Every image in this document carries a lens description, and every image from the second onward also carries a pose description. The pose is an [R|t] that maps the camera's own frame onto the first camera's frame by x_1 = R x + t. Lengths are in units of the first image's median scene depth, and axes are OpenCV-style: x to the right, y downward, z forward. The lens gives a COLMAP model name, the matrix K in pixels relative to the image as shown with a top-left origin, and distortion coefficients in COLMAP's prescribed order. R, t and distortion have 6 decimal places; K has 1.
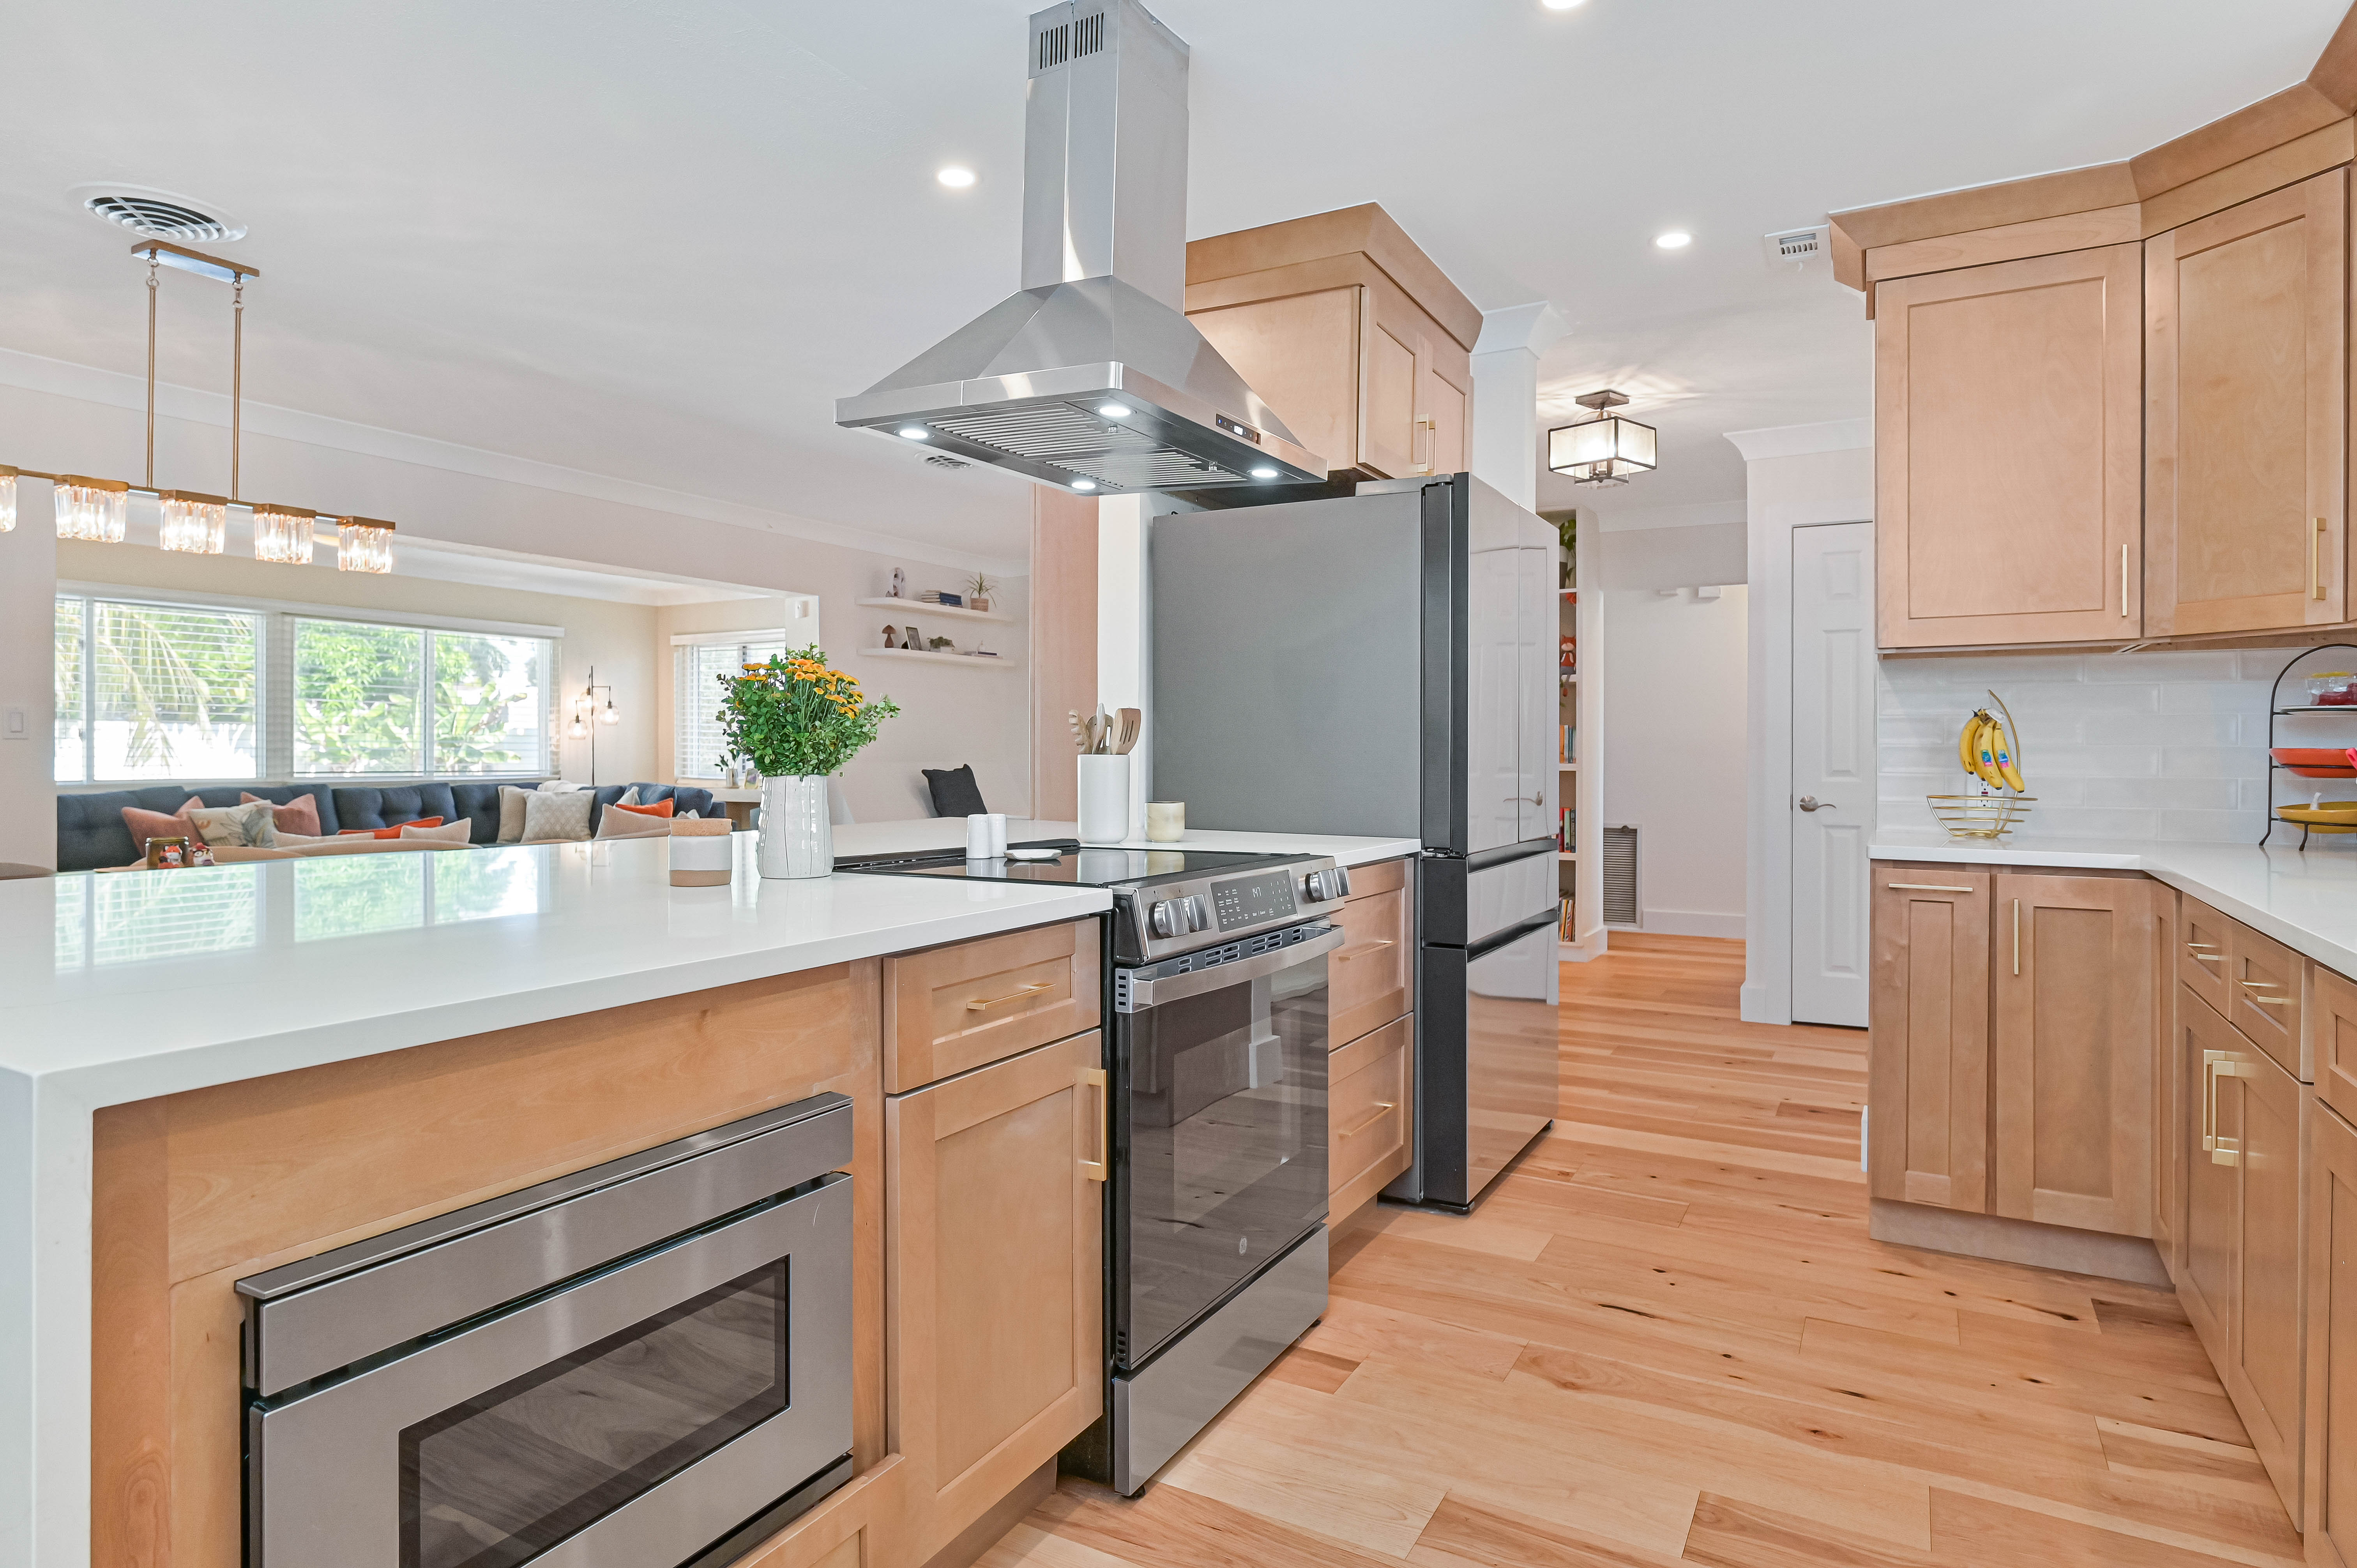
lens RADIAL K [[1299.3, 0, 1182.3], [0, 1299.3, 754.8], [0, 0, 1]] dist [0.000166, 0.000830]
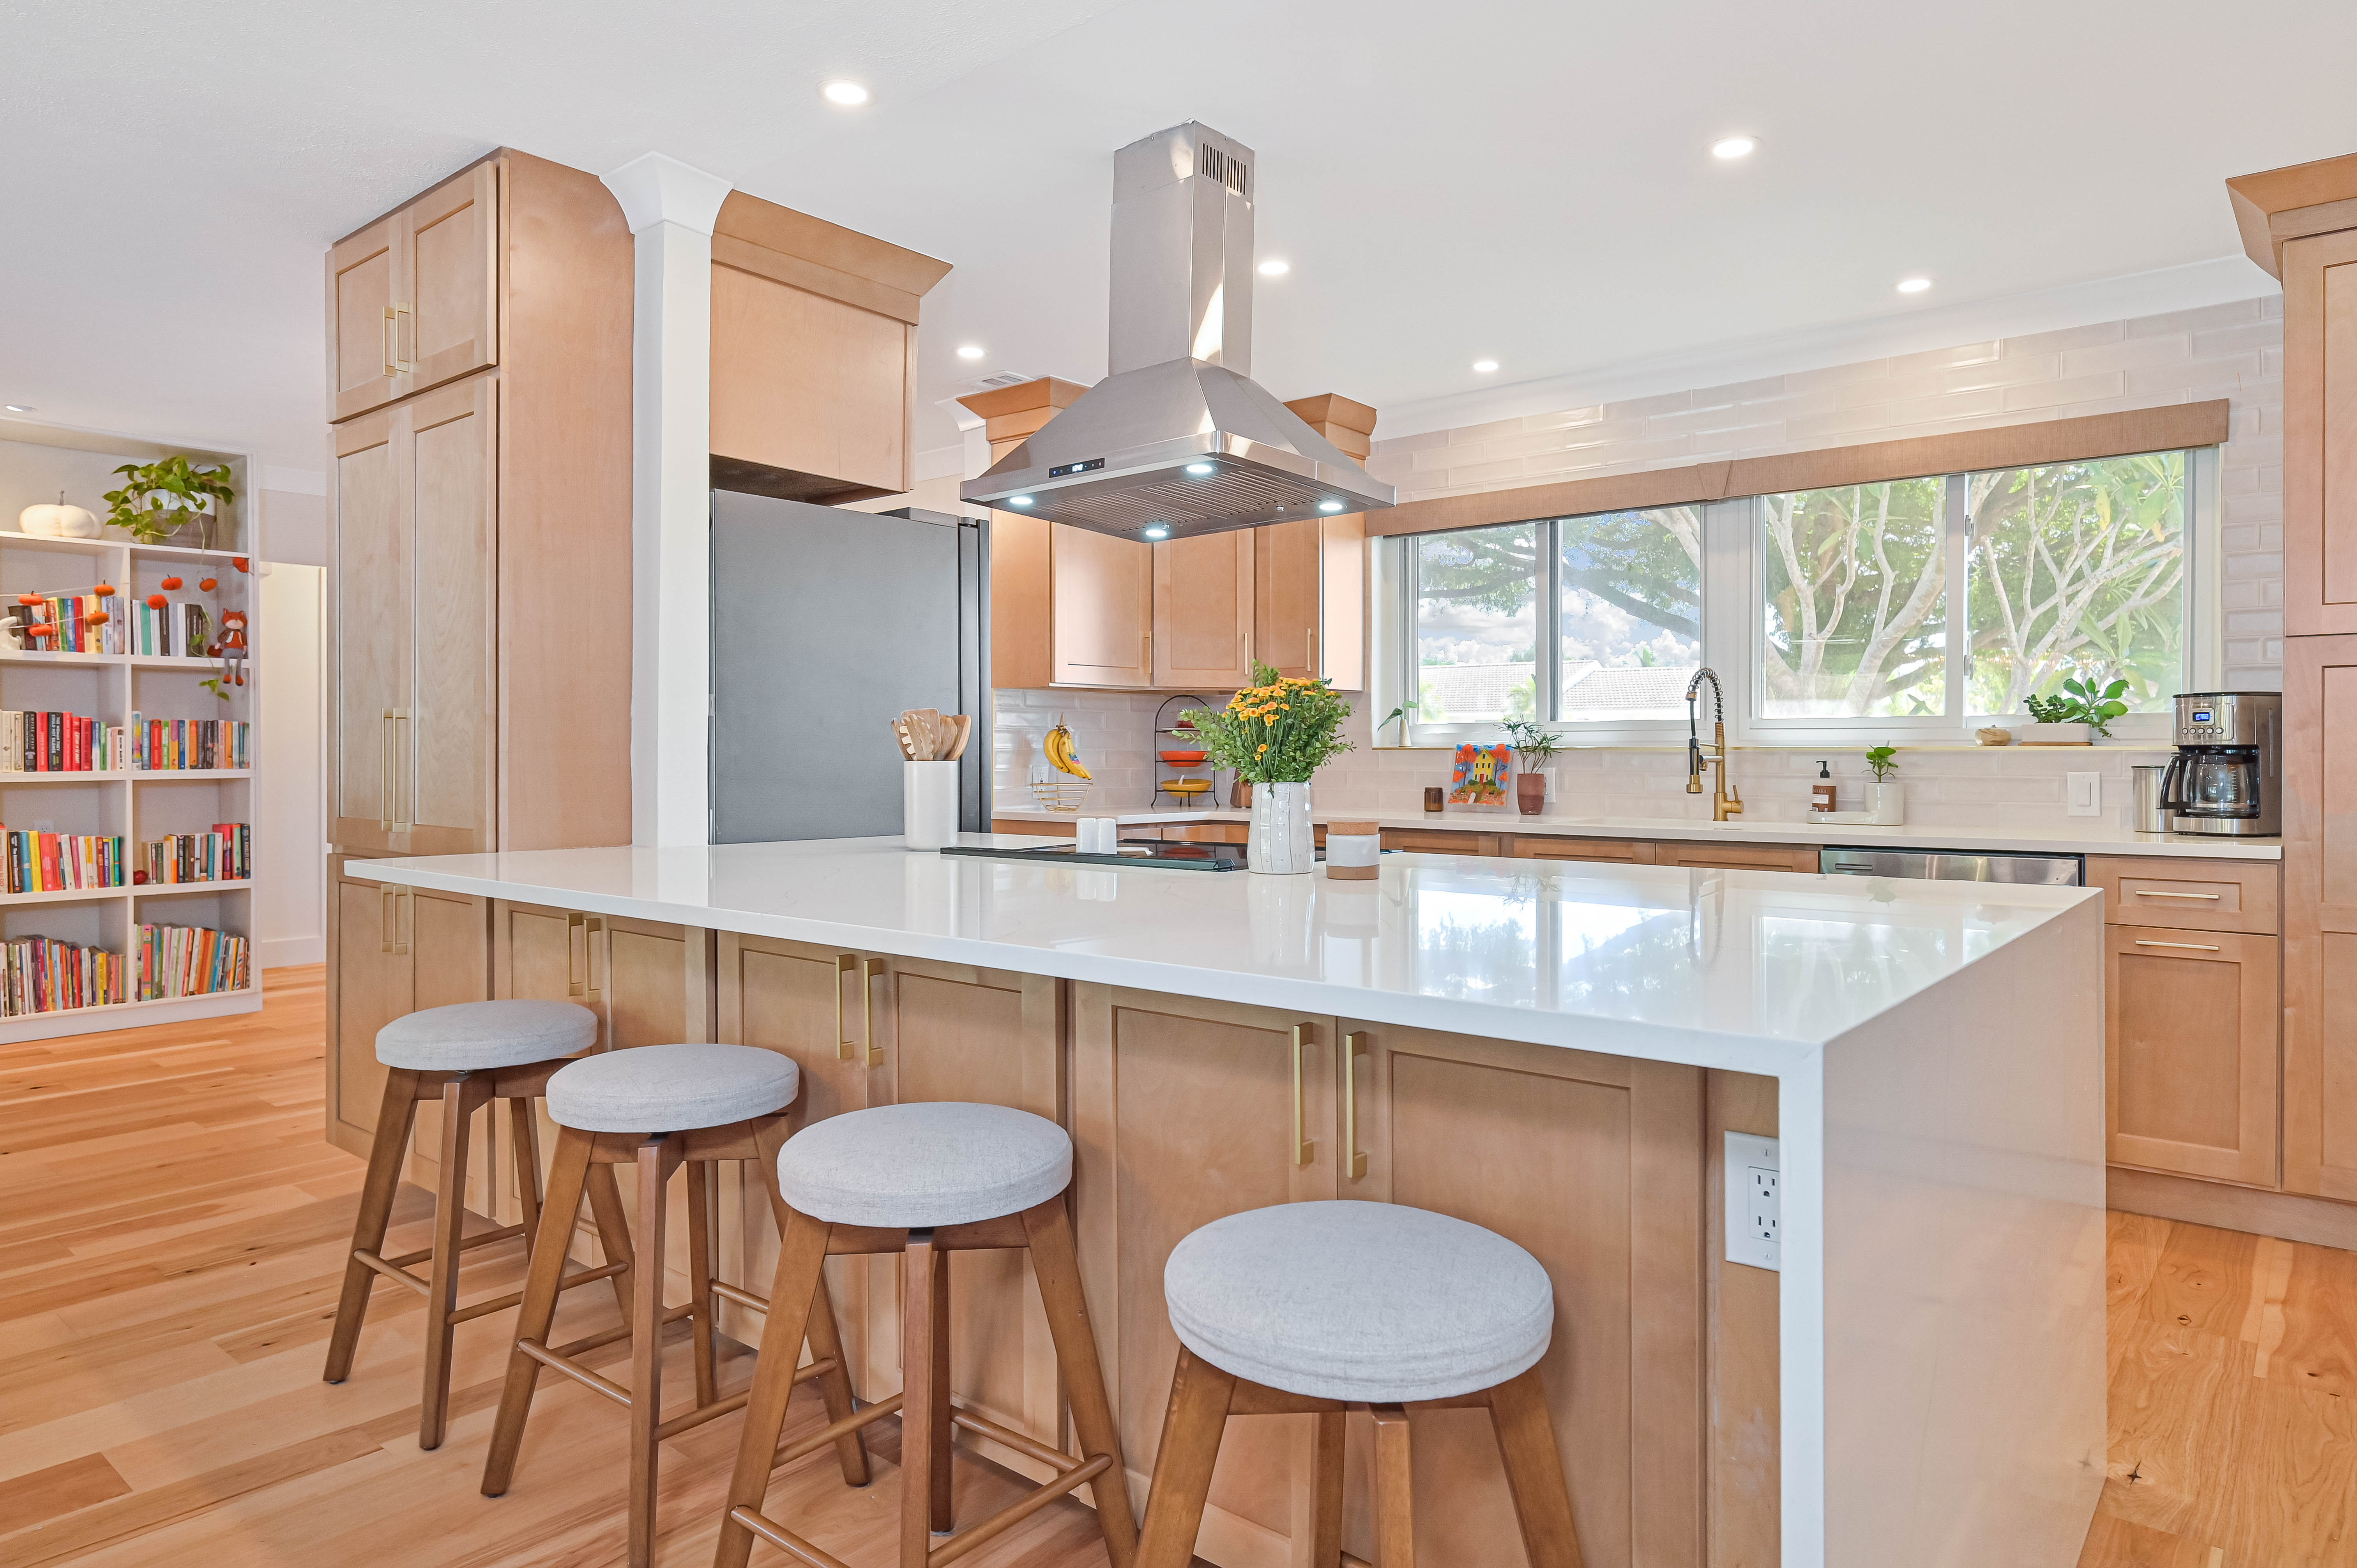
lens RADIAL K [[1415.0, 0, 1171.1], [0, 1415.0, 761.3], [0, 0, 1]] dist [-0.003011, 0.002318]
pose [[0.187351, -0.010075, 0.982241, -1.121878], [0.004171, 0.999947, 0.009461, -0.009704], [-0.982284, 0.002325, 0.187383, 0.651440]]
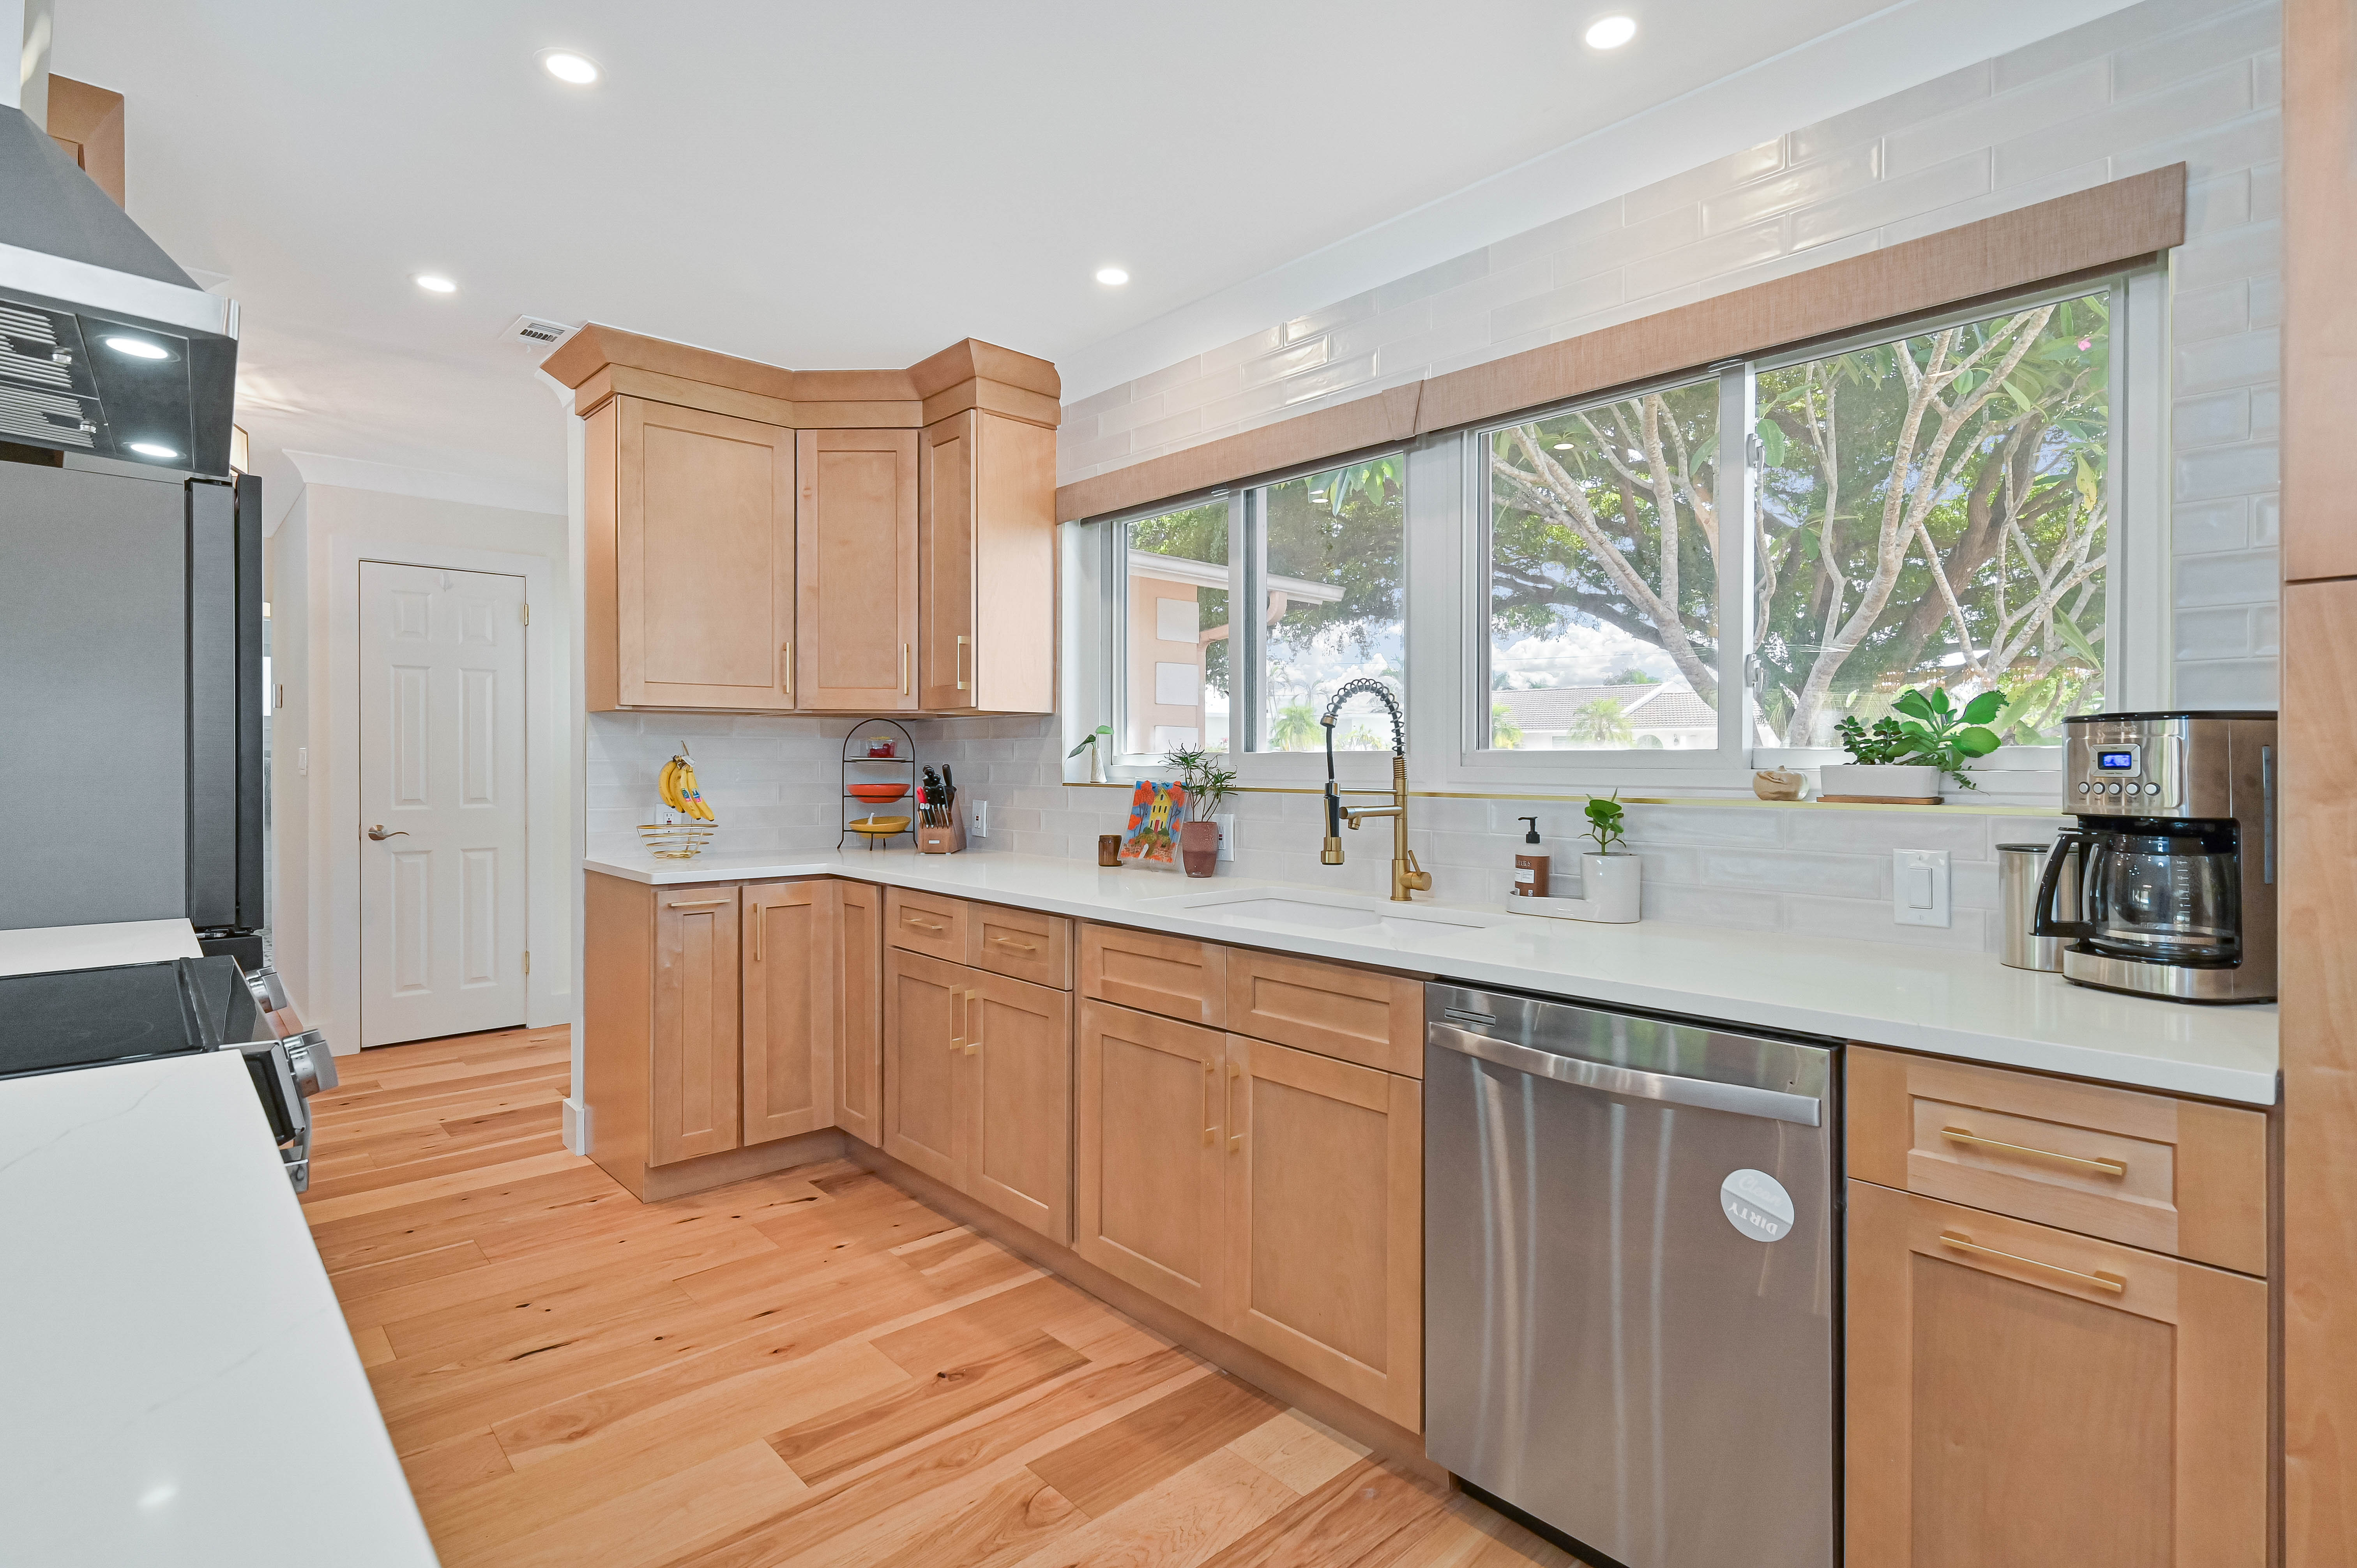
lens RADIAL K [[1141.5, 0, 1172.7], [0, 1141.5, 763.2], [0, 0, 1]] dist [0.000879, -0.001929]
pose [[0.315246, -0.004062, 0.949001, -0.327927], [0.002257, 0.999991, 0.003530, -0.035655], [-0.949007, 0.001029, 0.315252, 0.223296]]
